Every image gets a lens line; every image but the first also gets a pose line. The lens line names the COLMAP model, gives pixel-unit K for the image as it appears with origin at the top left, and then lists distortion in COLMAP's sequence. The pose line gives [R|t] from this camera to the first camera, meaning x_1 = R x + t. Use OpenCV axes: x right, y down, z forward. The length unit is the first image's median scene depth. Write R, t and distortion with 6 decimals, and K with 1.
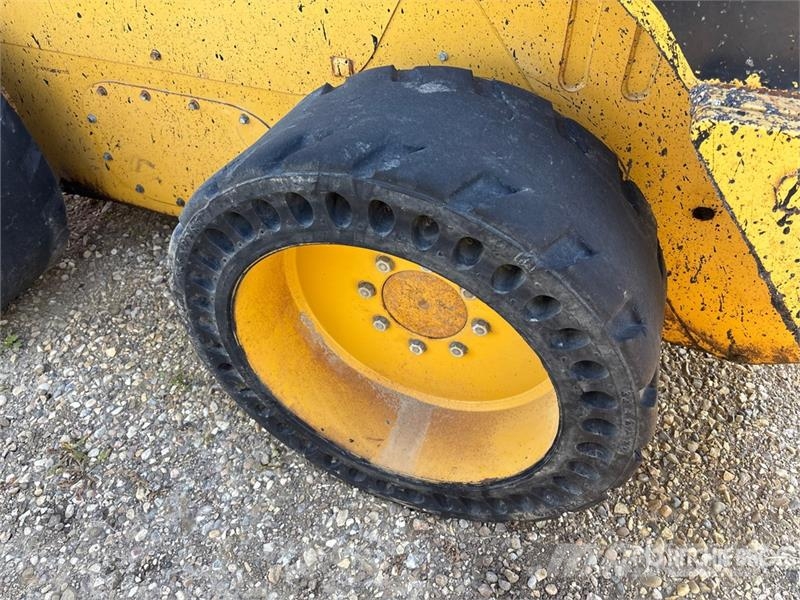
lens RADIAL K [[597.0, 0, 400.0], [0, 597.0, 300.0], [0, 0, 1]] dist [0.038074, -0.057666]
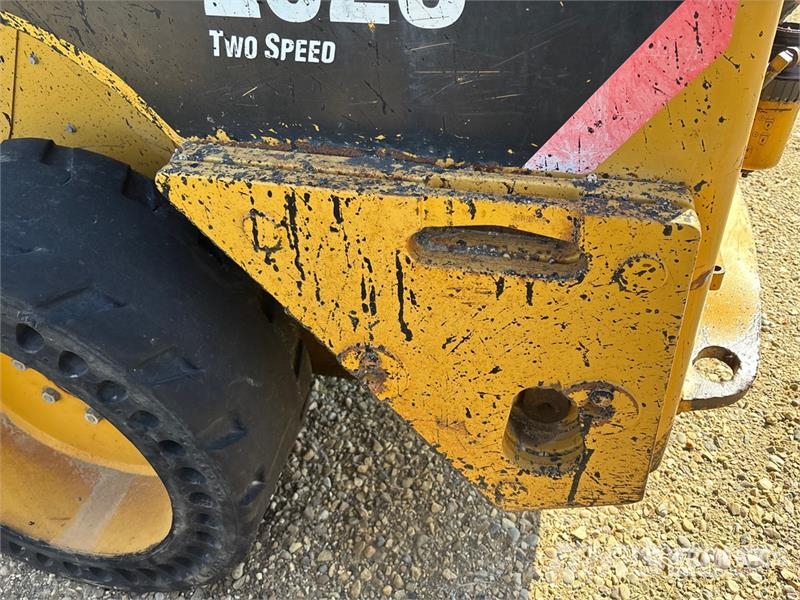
lens RADIAL K [[597.0, 0, 400.0], [0, 597.0, 300.0], [0, 0, 1]] dist [0.038074, -0.057666]
pose [[0.987682, -0.089189, 0.128564, 0.399161], [0.102396, 0.989699, -0.100059, 0.039375], [-0.118316, 0.111991, 0.986640, -0.044327]]
